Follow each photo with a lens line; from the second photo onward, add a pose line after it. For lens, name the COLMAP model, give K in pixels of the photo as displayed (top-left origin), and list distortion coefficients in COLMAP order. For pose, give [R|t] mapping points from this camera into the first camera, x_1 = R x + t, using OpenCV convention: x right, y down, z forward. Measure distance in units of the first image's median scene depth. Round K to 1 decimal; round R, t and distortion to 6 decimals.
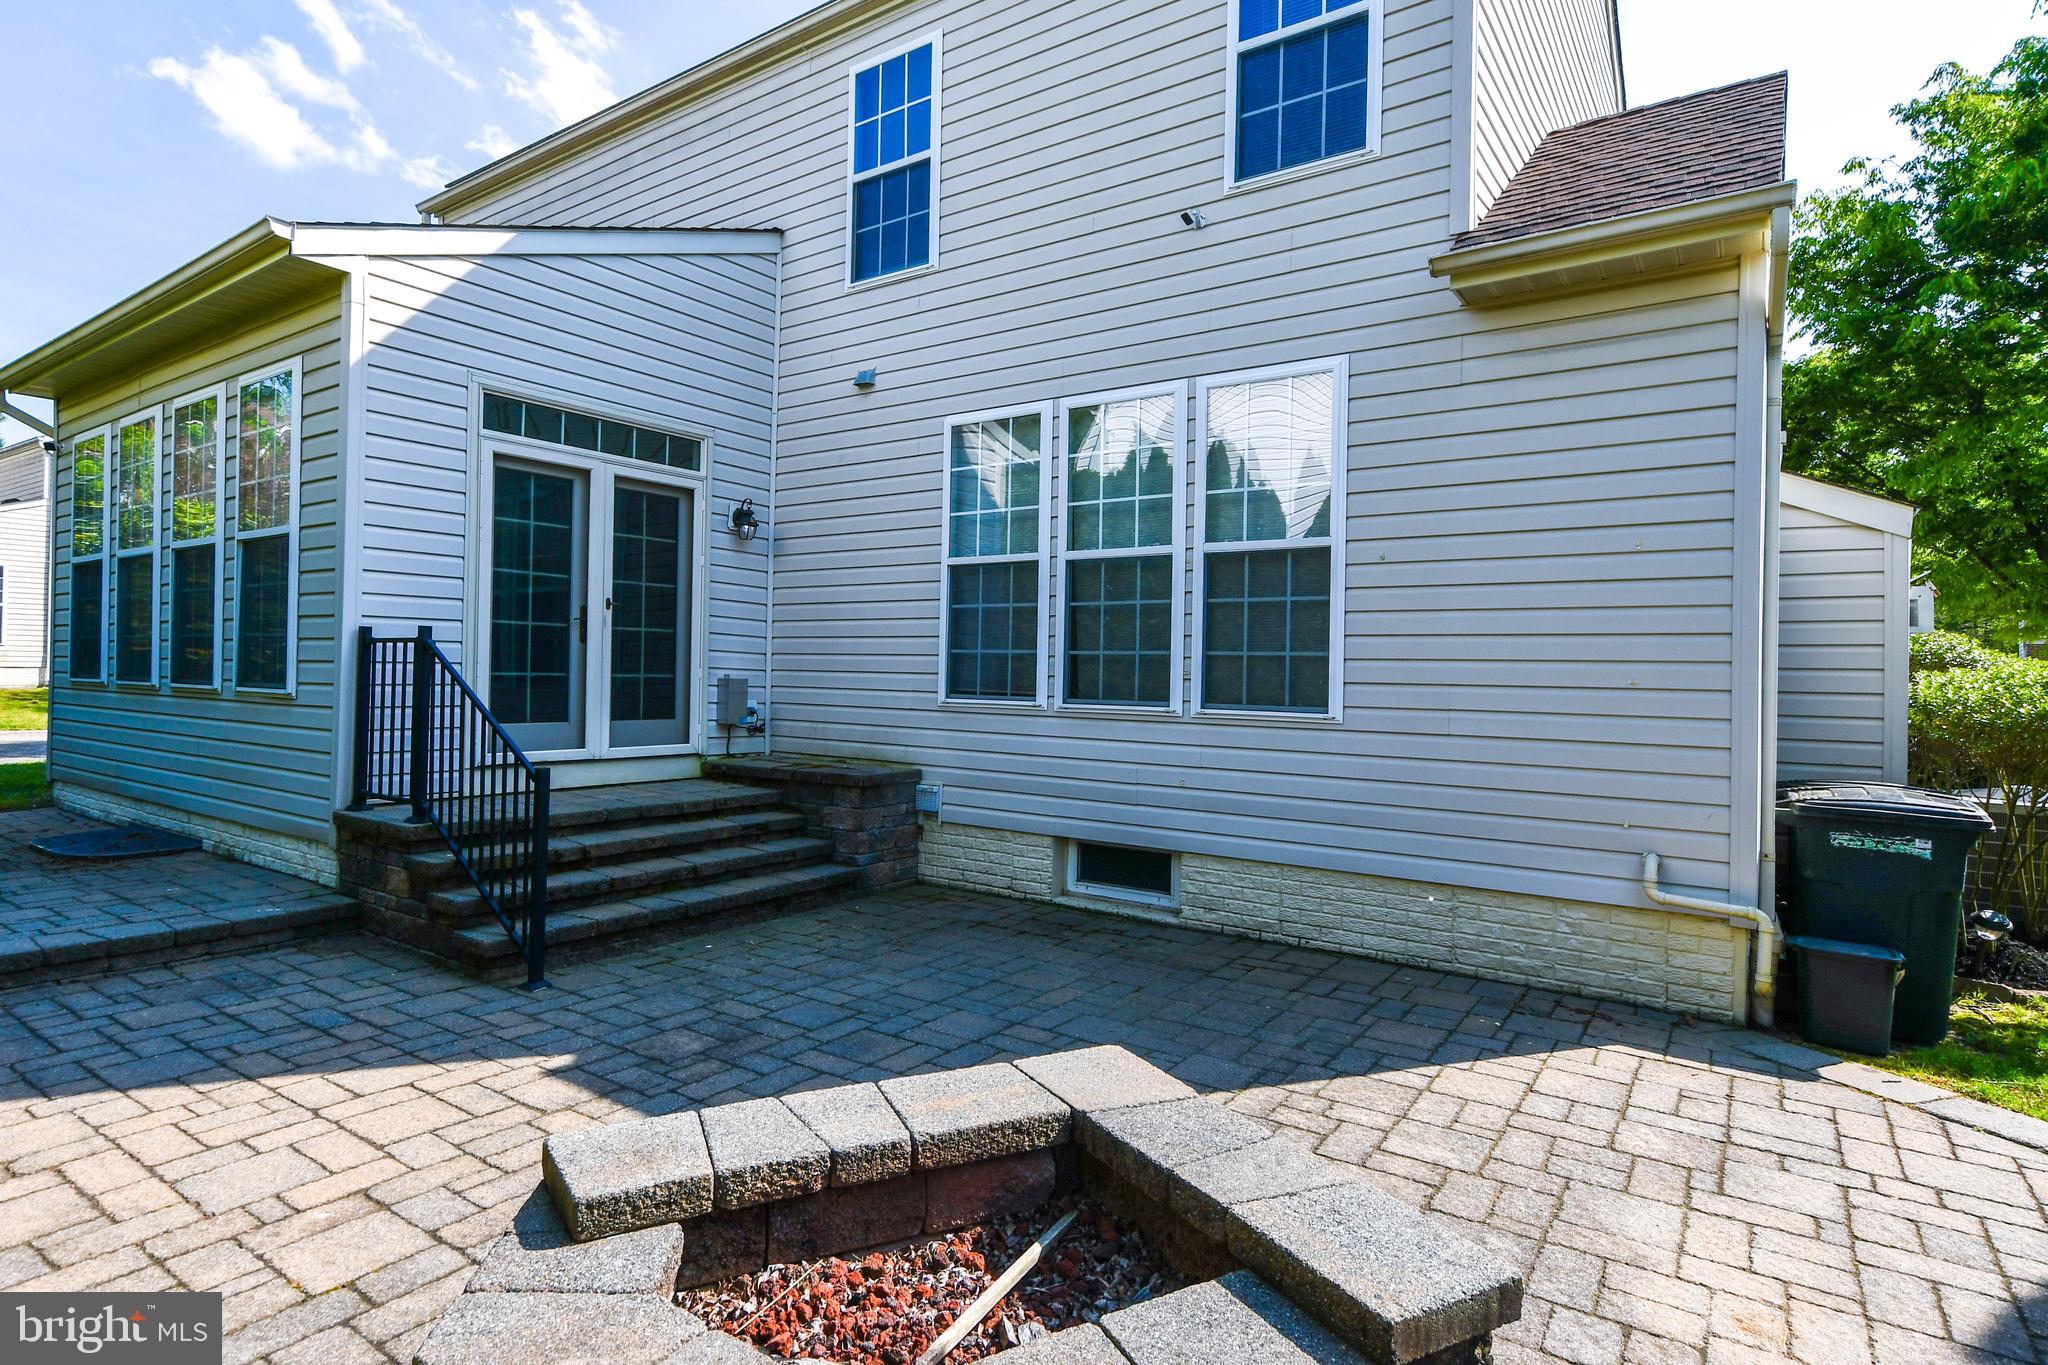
lens RADIAL K [[1073.6, 0, 989.5], [0, 1073.6, 673.1], [0, 0, 1]] dist [0.002111, 0.002249]
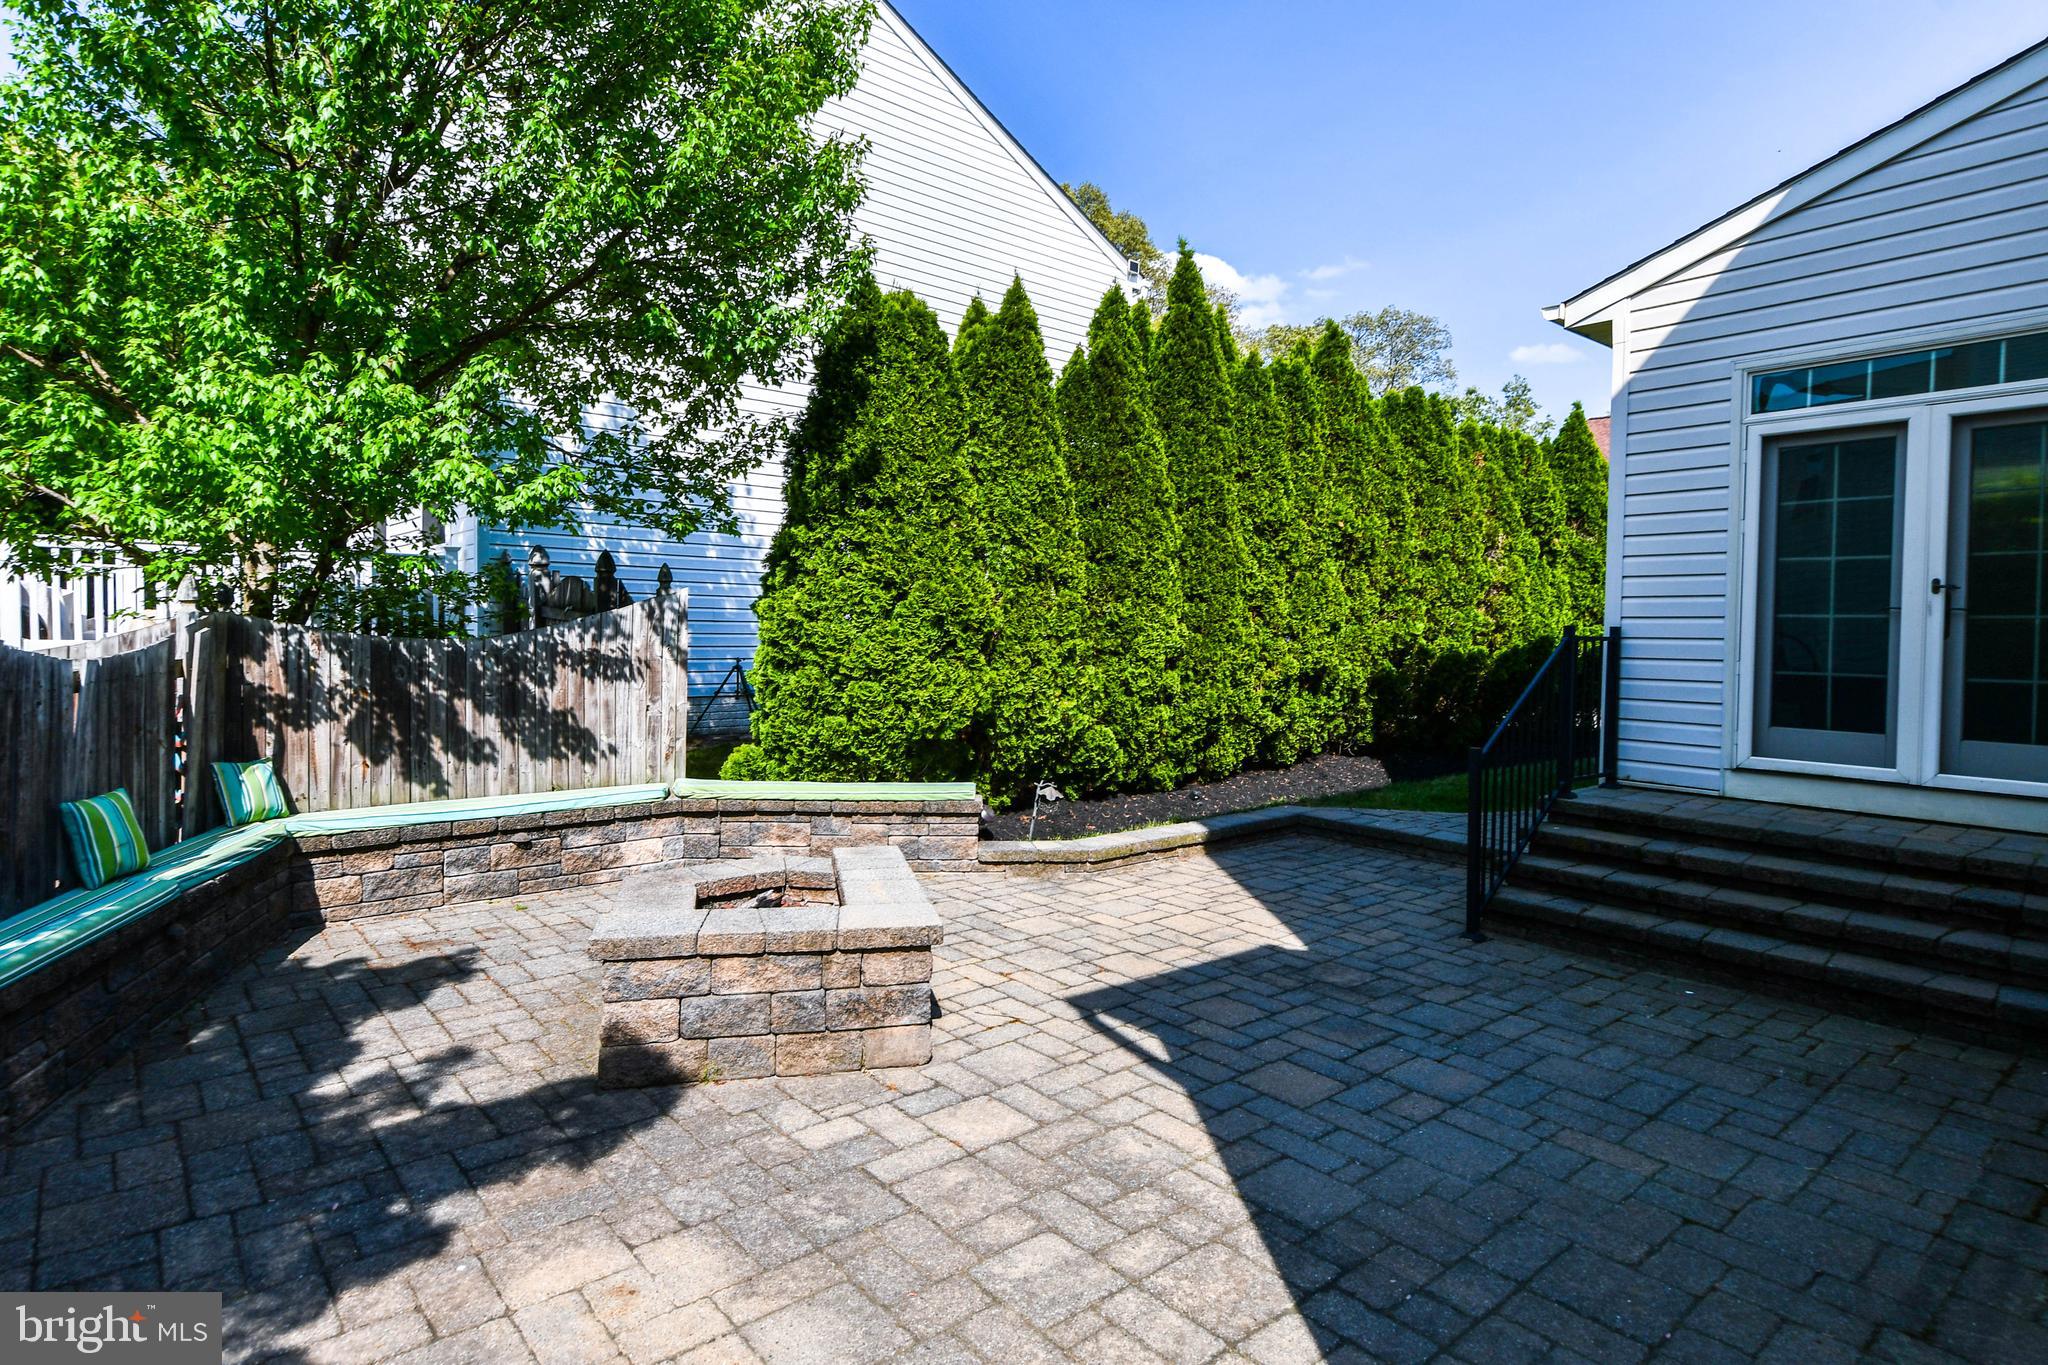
lens RADIAL K [[1039.2, 0, 1009.2], [0, 1039.2, 669.4], [0, 0, 1]] dist [0.007206, 0.001281]
pose [[-0.233175, 0.009787, -0.972385, 0.811726], [-0.024305, 0.999578, 0.015889, -0.000658], [0.972131, 0.027338, -0.232839, 0.811499]]
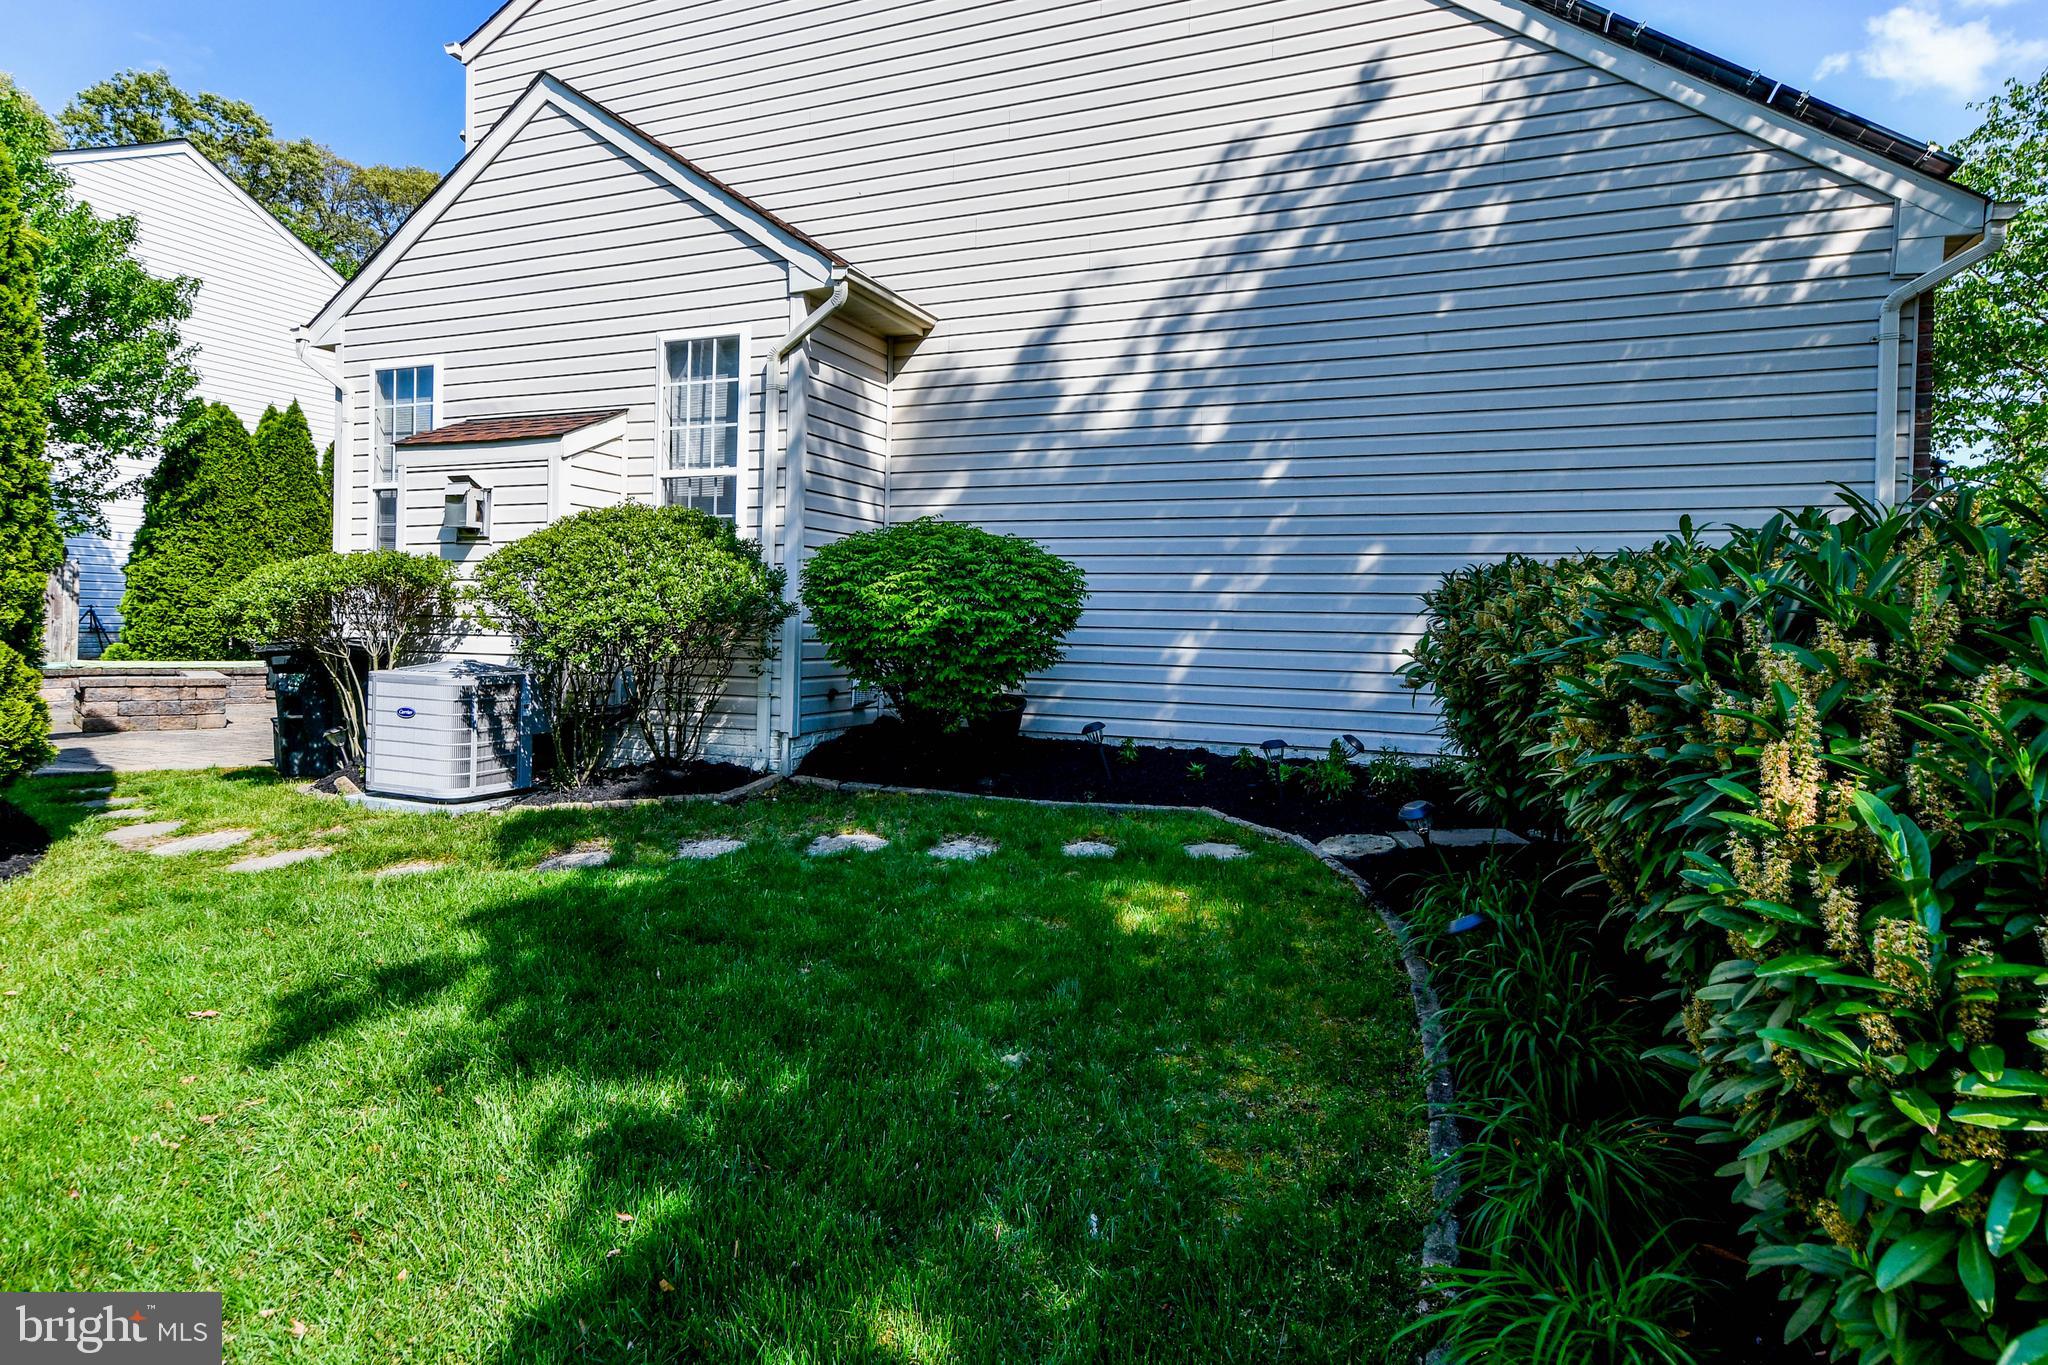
lens RADIAL K [[1039.2, 0, 956.4], [0, 1039.2, 620.6], [0, 0, 1]] dist [0.007206, 0.001281]
pose [[0.255668, -0.018884, -0.966580, 2.660946], [-0.011495, 0.999679, -0.022571, 0.112876], [0.966696, 0.016881, 0.255369, 1.529038]]
